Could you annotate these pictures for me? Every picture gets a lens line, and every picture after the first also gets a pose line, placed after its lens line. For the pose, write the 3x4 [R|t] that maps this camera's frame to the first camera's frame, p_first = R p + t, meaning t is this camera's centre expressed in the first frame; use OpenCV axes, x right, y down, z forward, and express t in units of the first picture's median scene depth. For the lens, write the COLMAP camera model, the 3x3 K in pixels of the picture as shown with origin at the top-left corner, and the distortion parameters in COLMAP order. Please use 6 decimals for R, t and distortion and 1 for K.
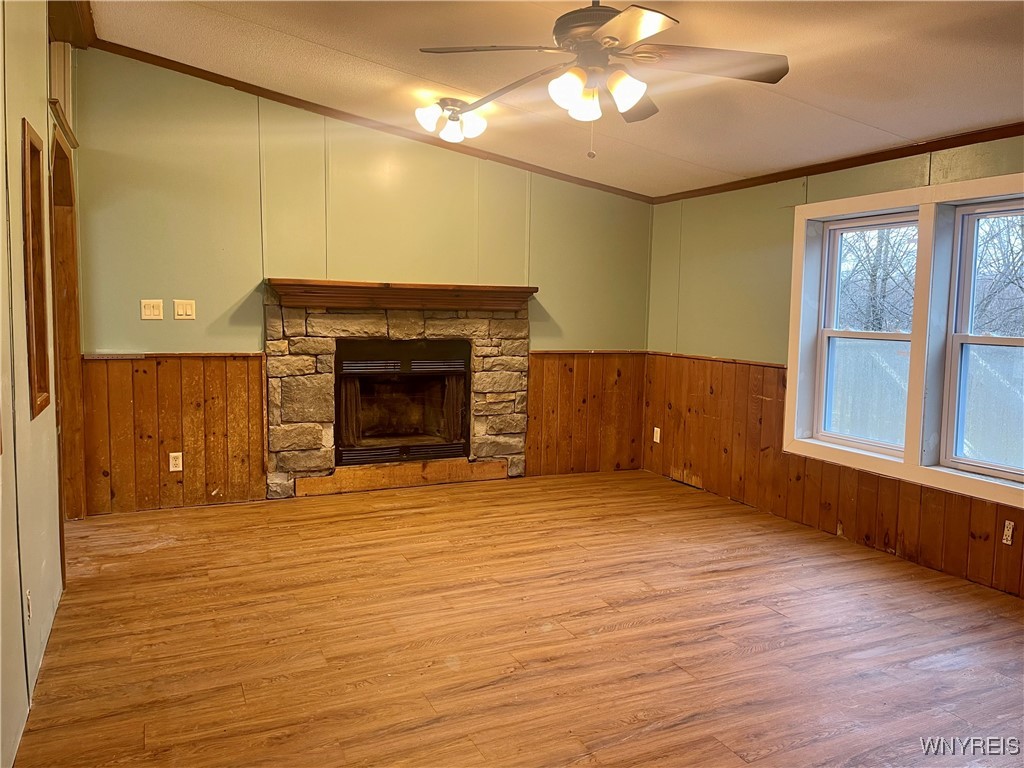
lens RADIAL K [[774.5, 0, 513.8], [0, 774.5, 365.1], [0, 0, 1]] dist [0.057340, -0.052090]
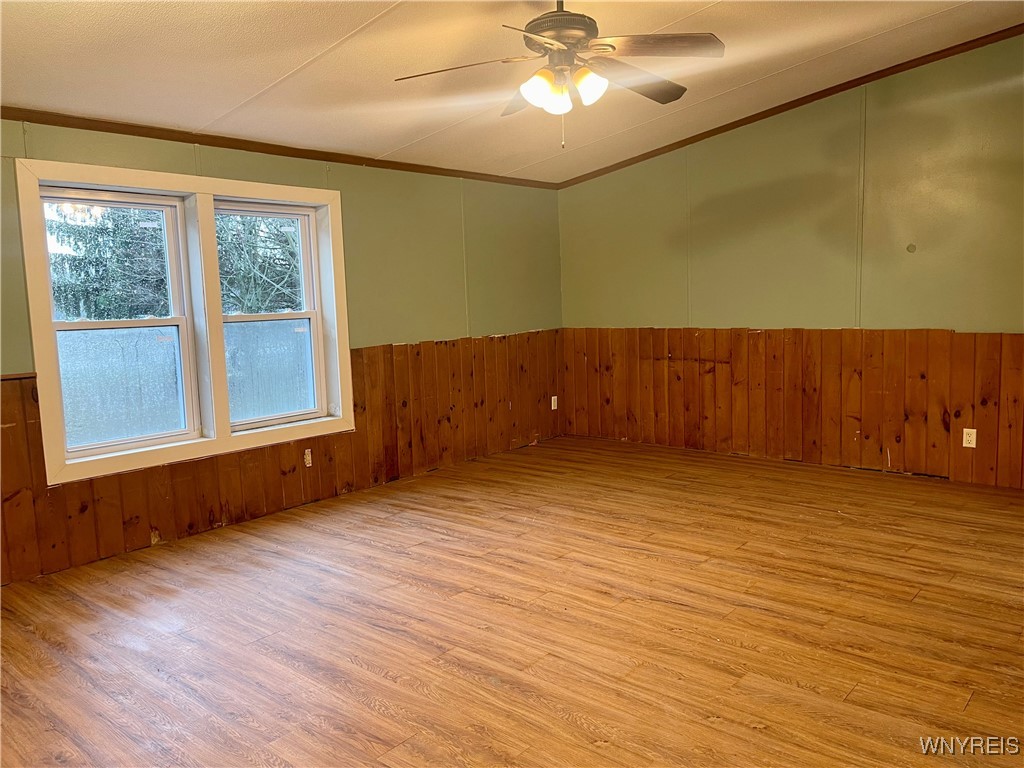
lens RADIAL K [[774.5, 0, 515.9], [0, 774.5, 373.5], [0, 0, 1]] dist [0.057340, -0.052090]
pose [[-0.421699, -0.096341, 0.901603, -0.761033], [0.091849, 0.984686, 0.148178, -0.099443], [-0.902072, 0.145298, -0.406392, 1.304328]]
